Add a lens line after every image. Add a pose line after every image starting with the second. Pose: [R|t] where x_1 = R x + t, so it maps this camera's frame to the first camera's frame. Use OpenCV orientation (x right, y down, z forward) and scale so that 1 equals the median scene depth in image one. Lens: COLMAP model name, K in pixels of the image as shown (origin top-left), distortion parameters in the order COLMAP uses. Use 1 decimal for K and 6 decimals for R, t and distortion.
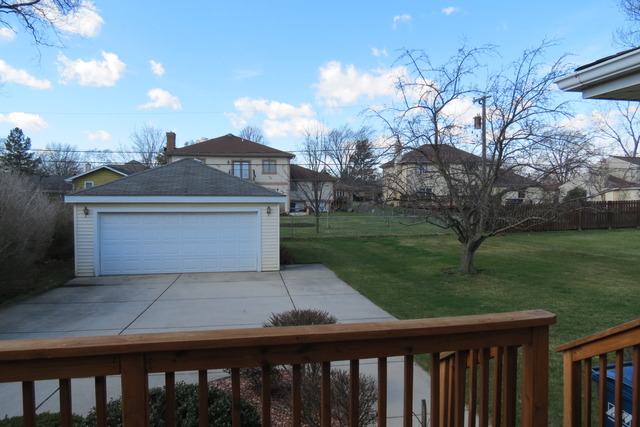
lens RADIAL K [[476.7, 0, 320.3], [0, 476.7, 214.9], [0, 0, 1]] dist [-0.003888, -0.000314]
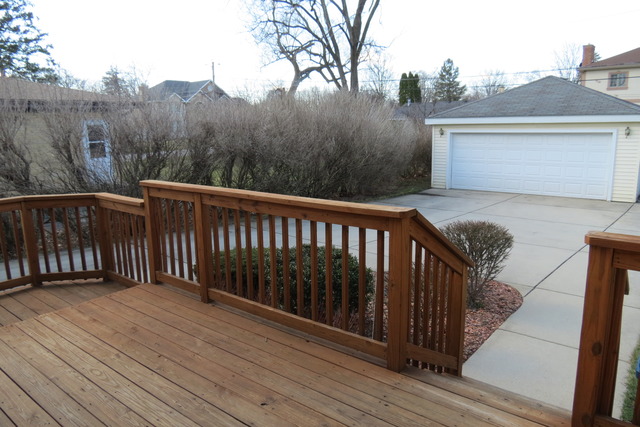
lens RADIAL K [[476.7, 0, 320.8], [0, 476.7, 214.1], [0, 0, 1]] dist [-0.003888, -0.000314]
pose [[0.620108, 0.134509, -0.772900, 0.241270], [-0.009680, 0.986429, 0.163903, 0.002346], [0.784457, -0.094156, 0.612994, 0.039037]]
